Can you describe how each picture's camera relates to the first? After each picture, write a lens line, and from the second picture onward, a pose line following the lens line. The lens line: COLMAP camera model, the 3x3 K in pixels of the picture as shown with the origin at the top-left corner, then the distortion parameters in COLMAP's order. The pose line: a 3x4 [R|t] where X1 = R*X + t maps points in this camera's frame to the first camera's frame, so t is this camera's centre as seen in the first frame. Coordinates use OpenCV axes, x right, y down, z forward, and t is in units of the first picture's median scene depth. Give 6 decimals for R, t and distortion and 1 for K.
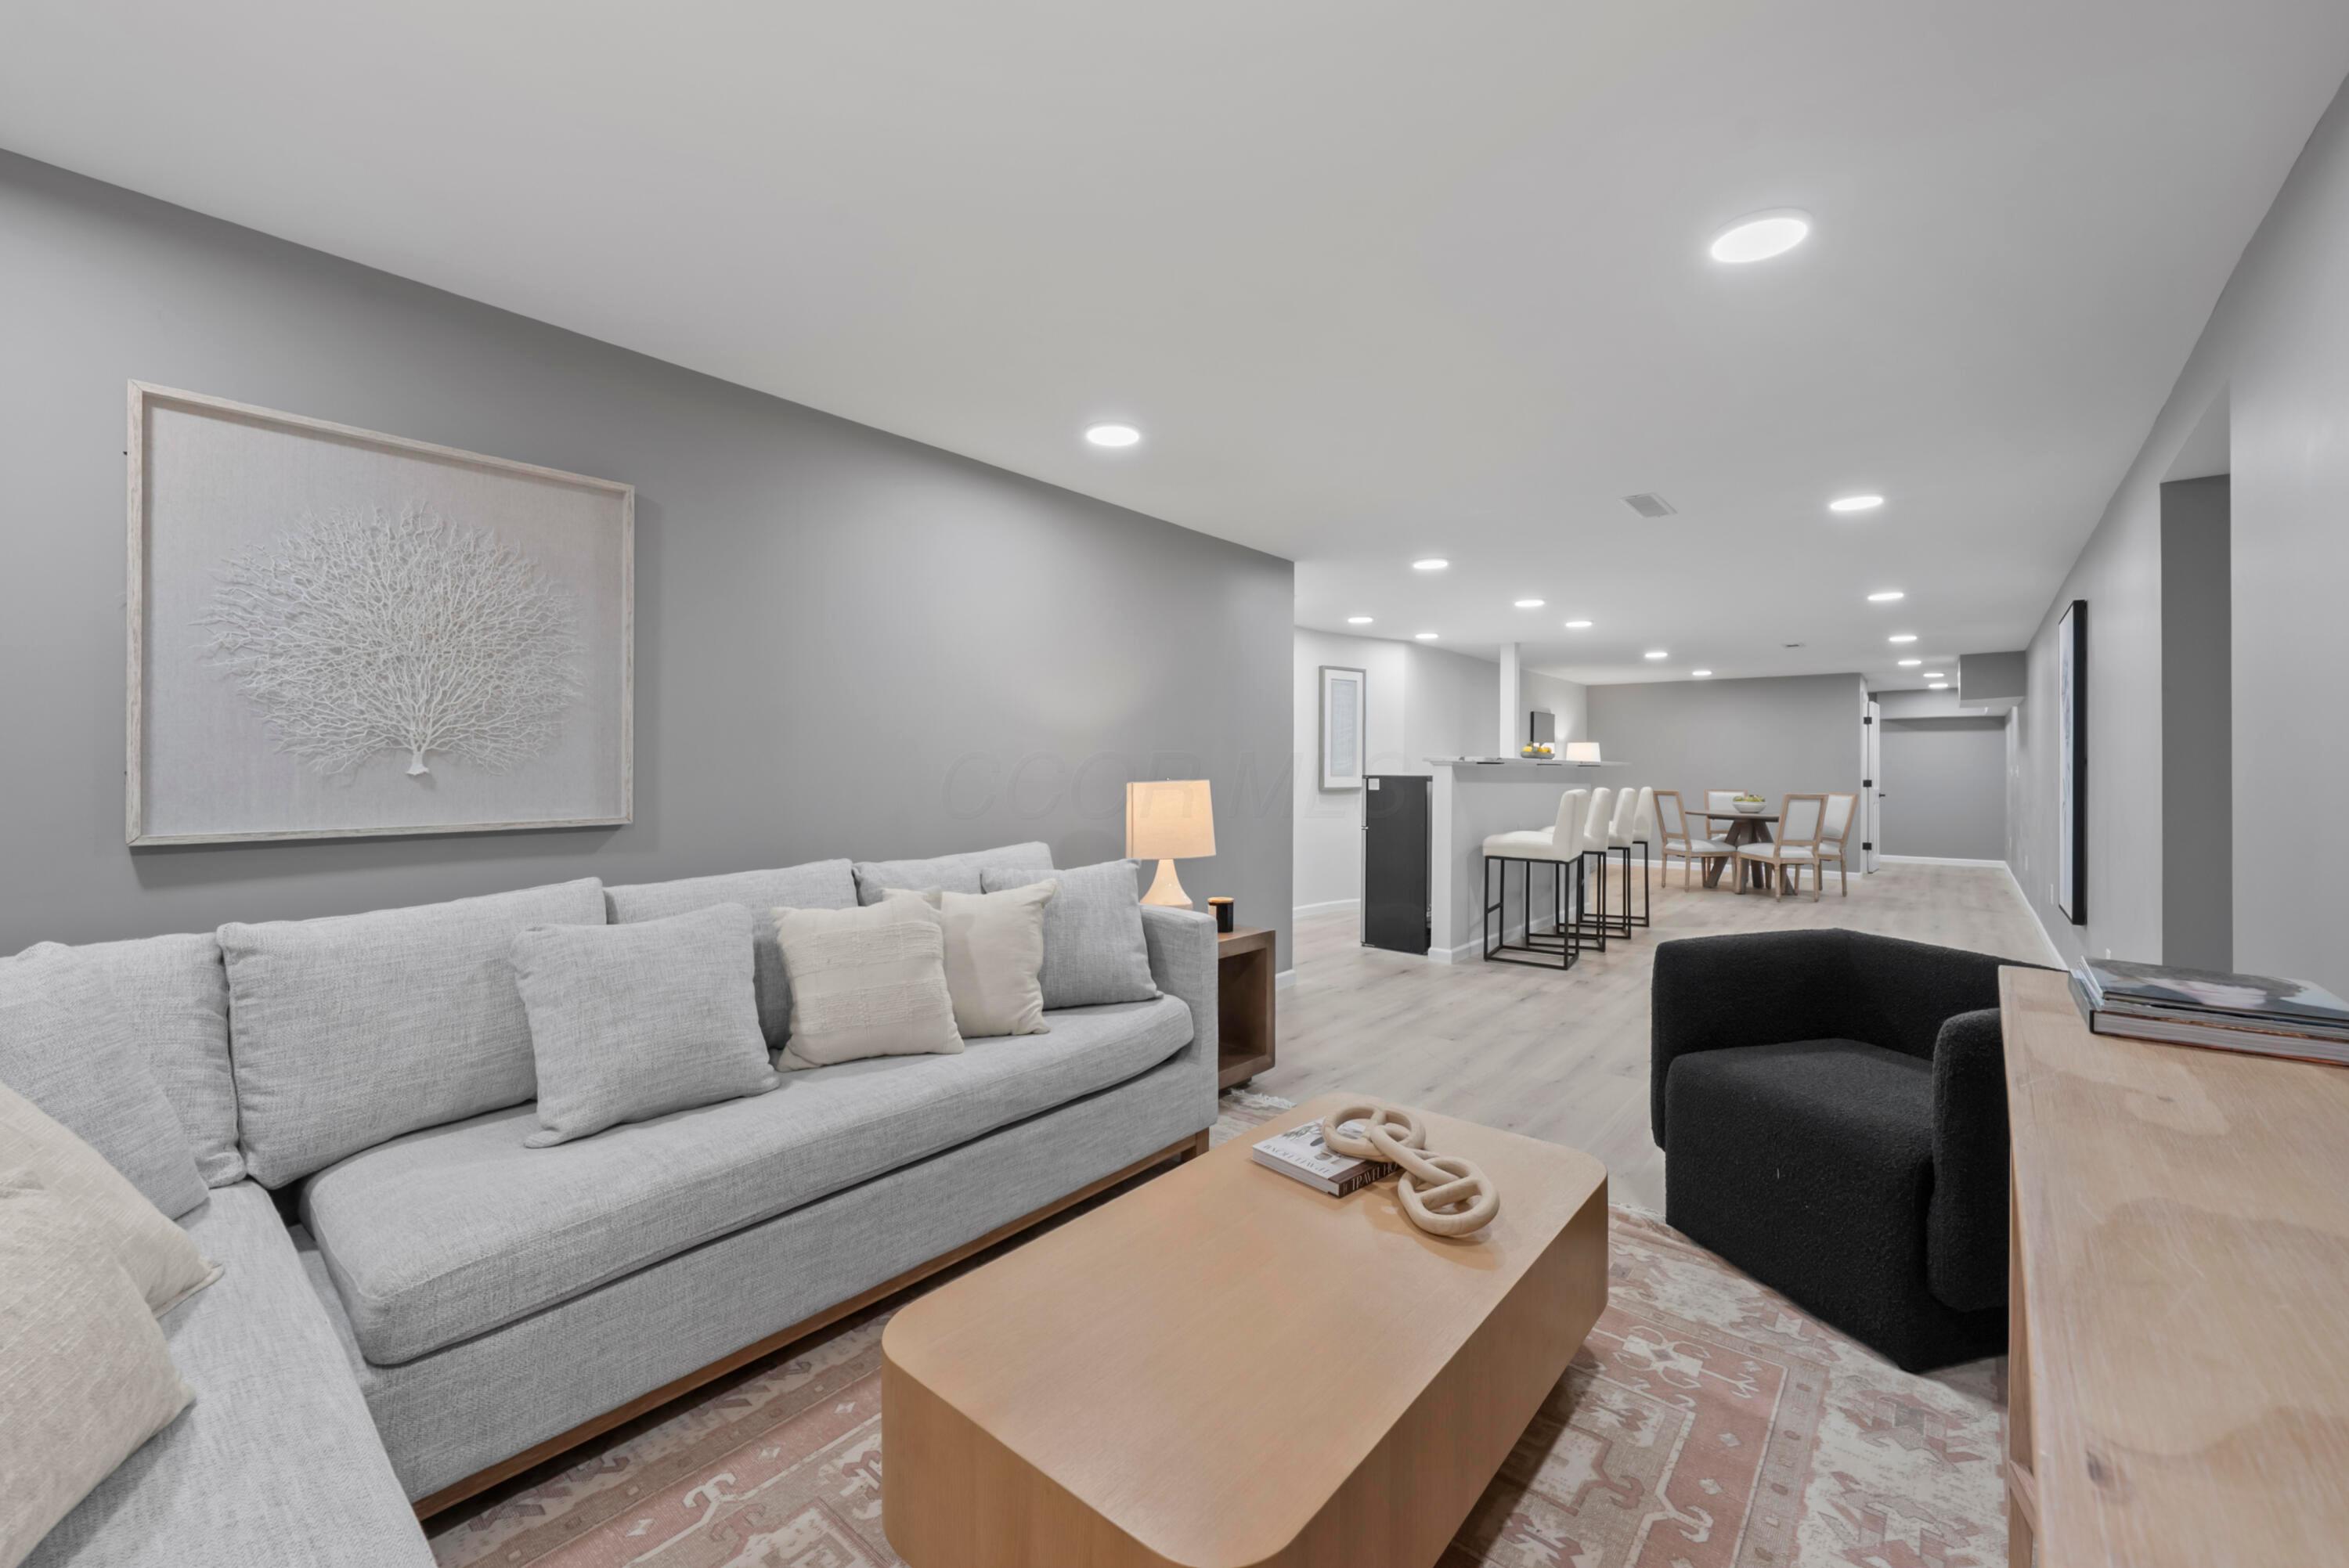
lens RADIAL K [[910.3, 0, 1172.3], [0, 910.3, 773.2], [0, 0, 1]] dist [-0.009863, 0.000017]
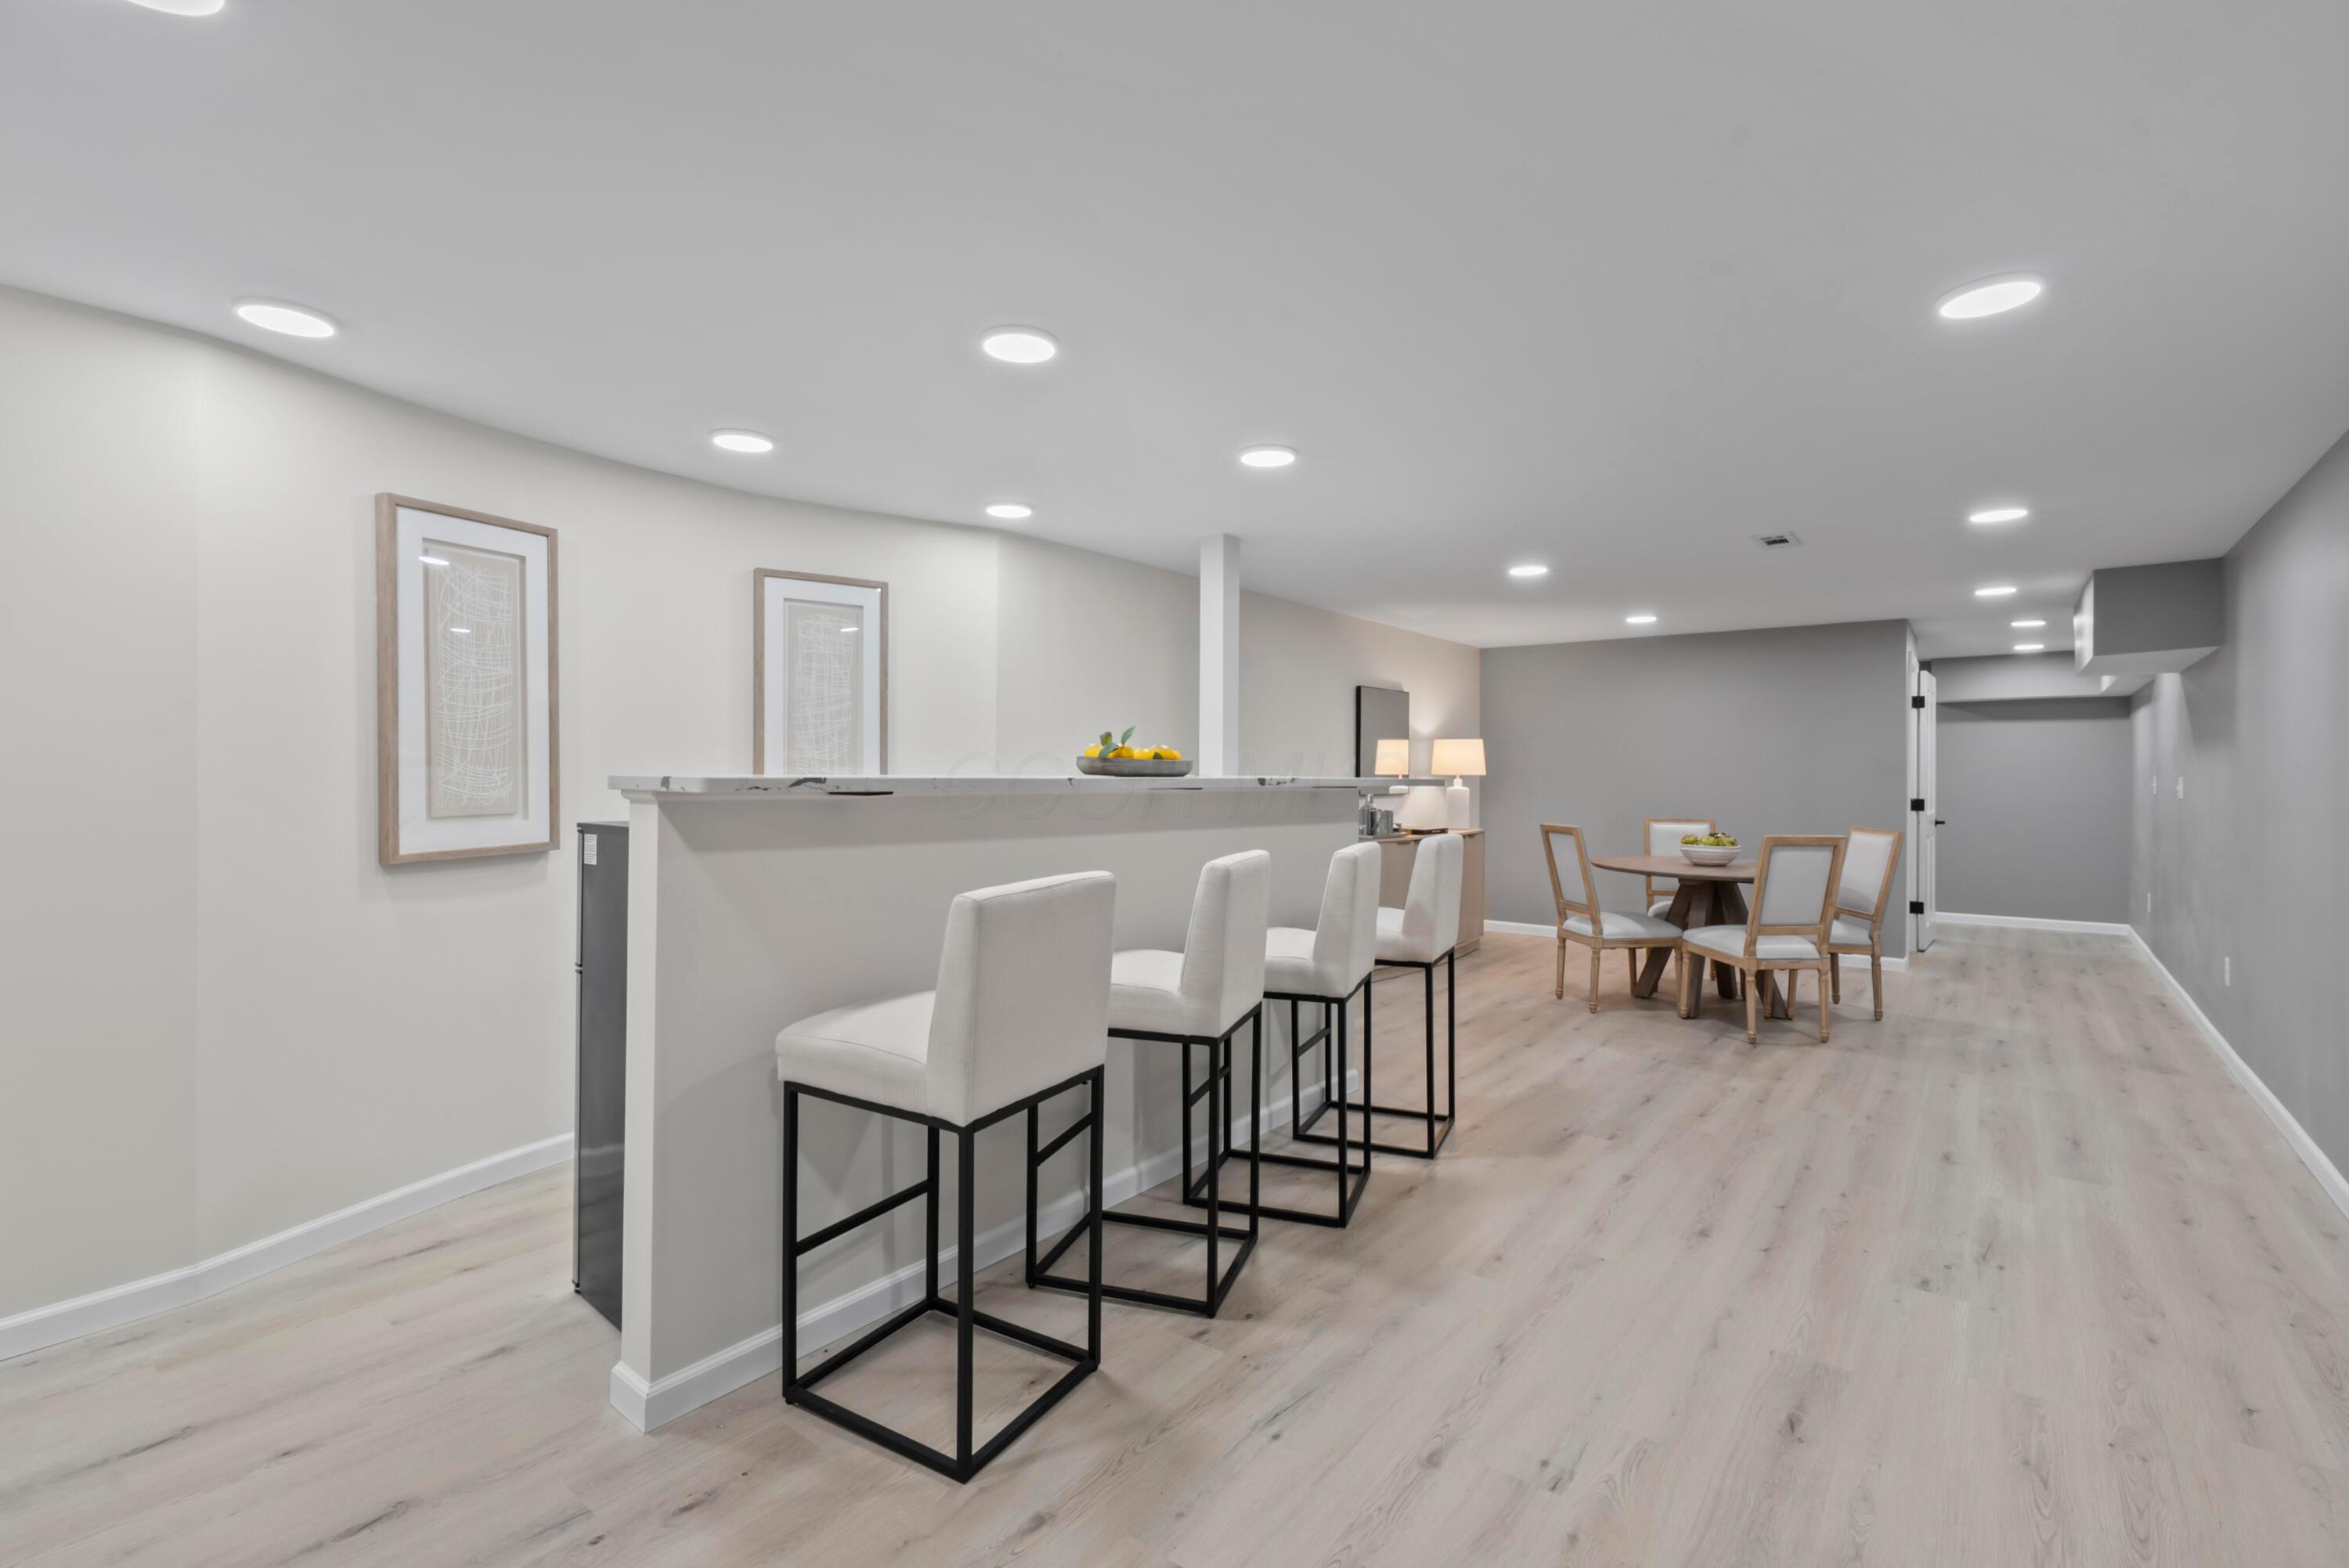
lens RADIAL K [[1052.8, 0, 1176.8], [0, 1052.8, 786.8], [0, 0, 1]] dist [-0.002216, -0.000078]
pose [[0.999007, -0.003576, 0.044400, 0.289342], [0.003200, 0.999959, 0.008529, -0.010439], [-0.044428, -0.008379, 0.998977, 0.381996]]
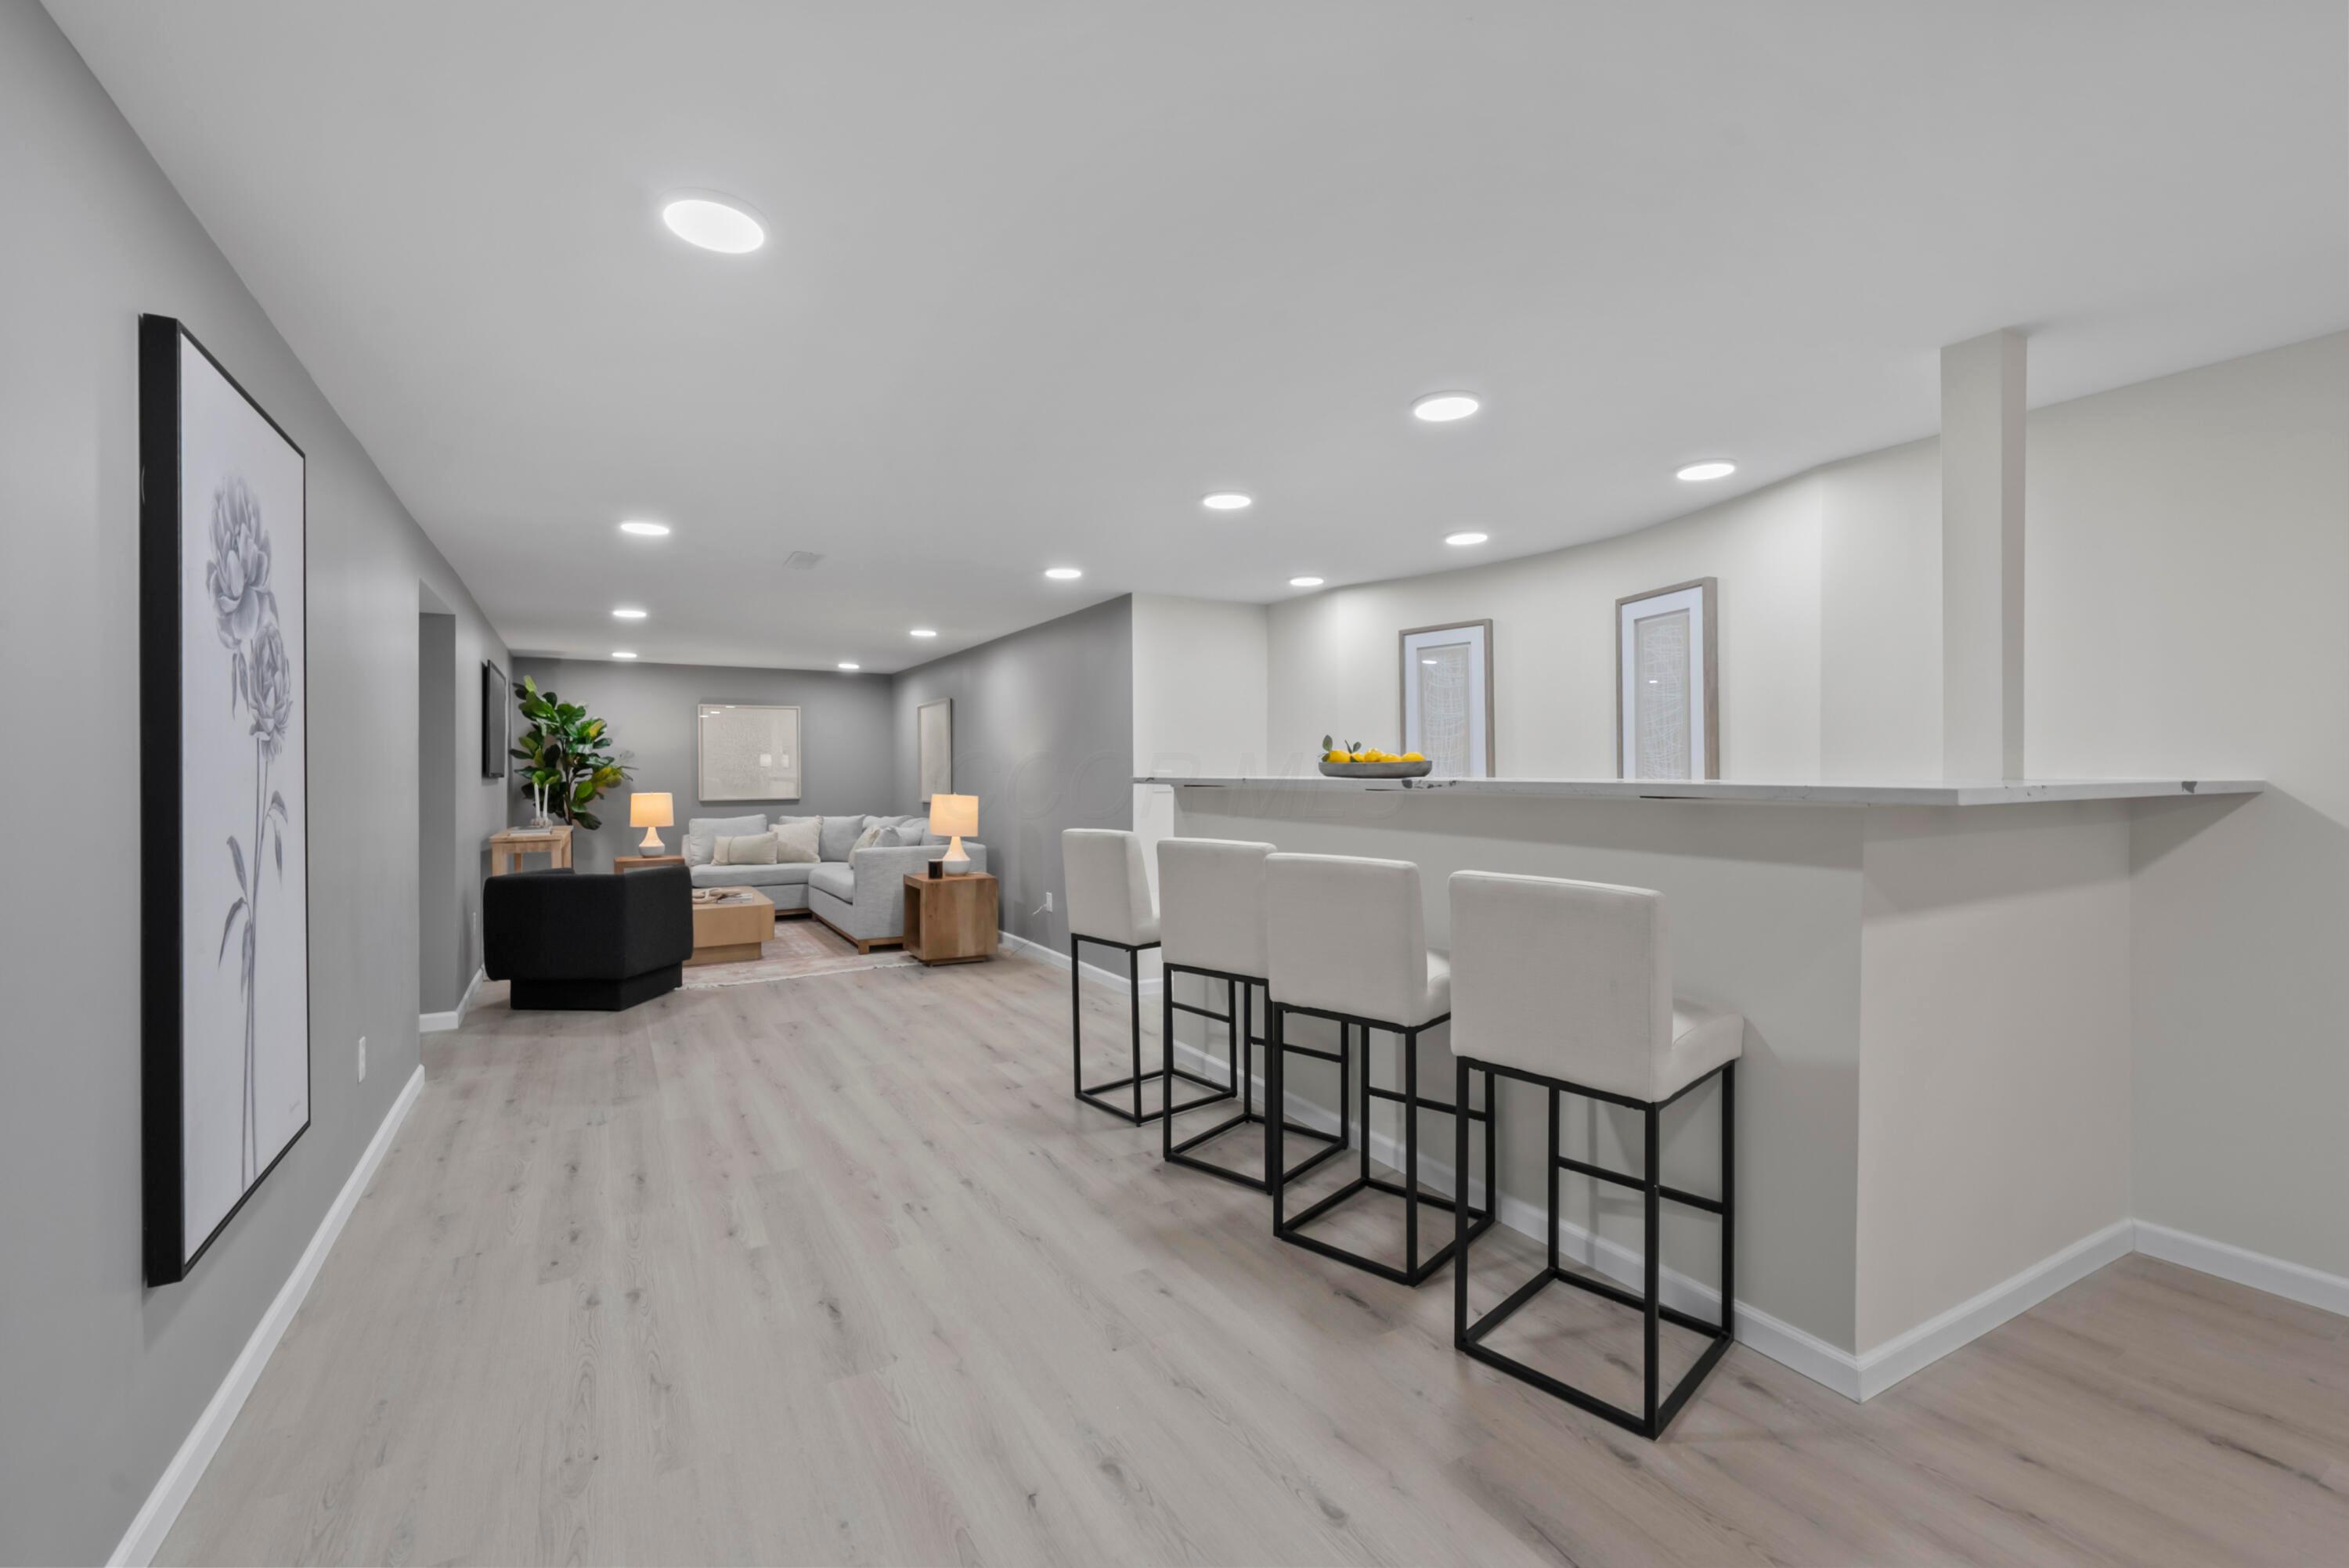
lens RADIAL K [[993.8, 0, 1184.1], [0, 993.8, 776.6], [0, 0, 1]] dist [-0.003871, 0.000986]
pose [[-0.323878, -0.003139, -0.946094, 0.658661], [-0.004229, 0.999989, -0.001870, -0.010614], [0.946090, 0.003395, -0.323888, 0.783018]]
